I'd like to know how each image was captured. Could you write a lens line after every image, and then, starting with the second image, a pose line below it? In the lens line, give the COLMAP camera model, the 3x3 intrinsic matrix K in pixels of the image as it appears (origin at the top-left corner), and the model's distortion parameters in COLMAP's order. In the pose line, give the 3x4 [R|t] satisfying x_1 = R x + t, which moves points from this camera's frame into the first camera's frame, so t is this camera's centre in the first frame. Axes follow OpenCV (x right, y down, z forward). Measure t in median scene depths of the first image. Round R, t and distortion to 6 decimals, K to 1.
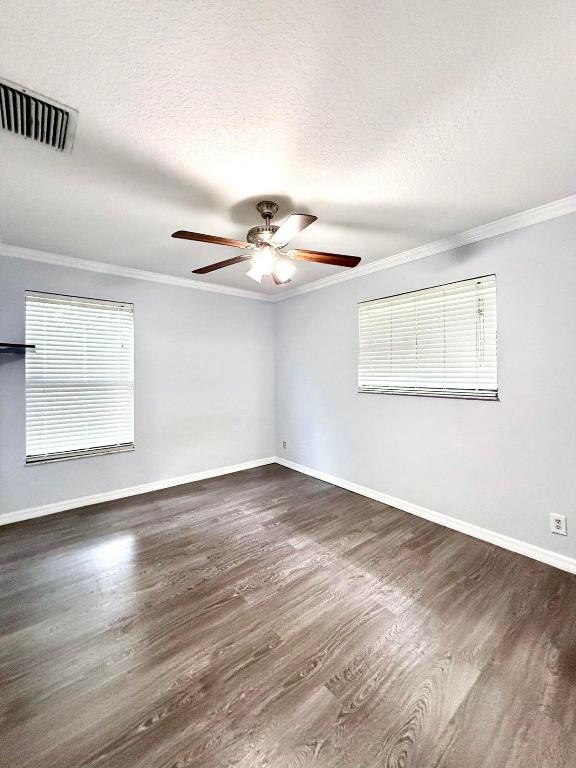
lens RADIAL K [[310.9, 0, 288.0], [0, 310.9, 384.0], [0, 0, 1]] dist [0.002983, -0.000050]
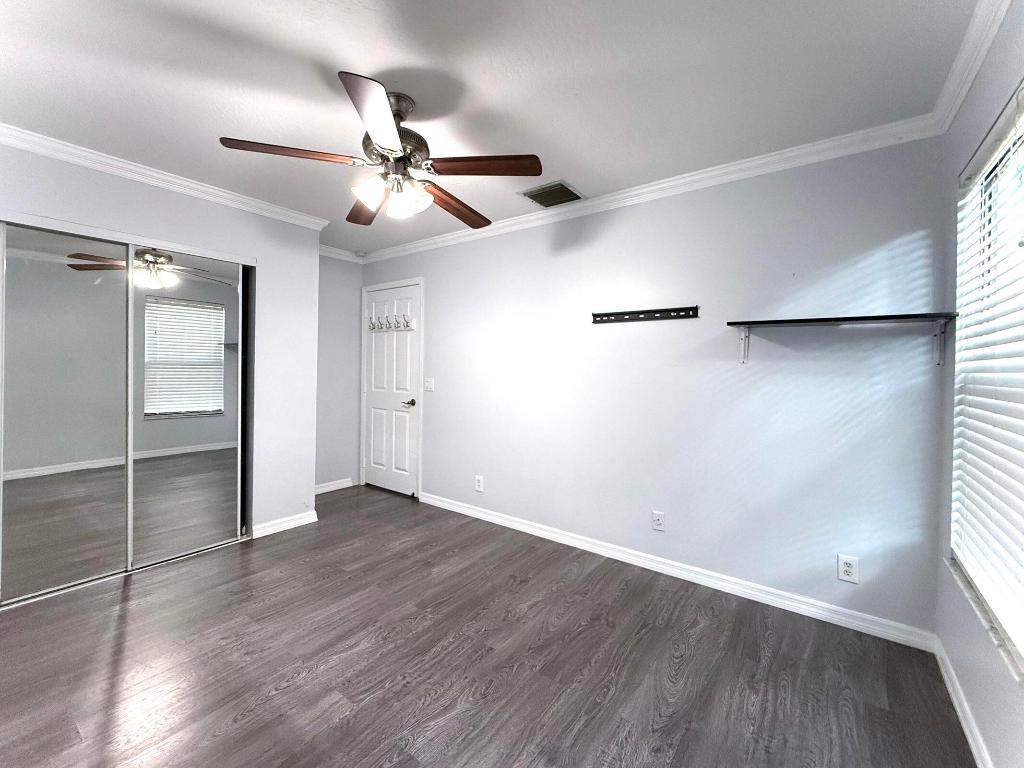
lens RADIAL K [[414.5, 0, 512.0], [0, 414.5, 384.0], [0, 0, 1]] dist [0.002983, -0.000050]
pose [[-0.966229, 0.002086, -0.257675, -0.086218], [-0.019164, 0.996617, 0.079926, -0.052019], [0.256970, 0.082164, -0.962920, 1.922345]]
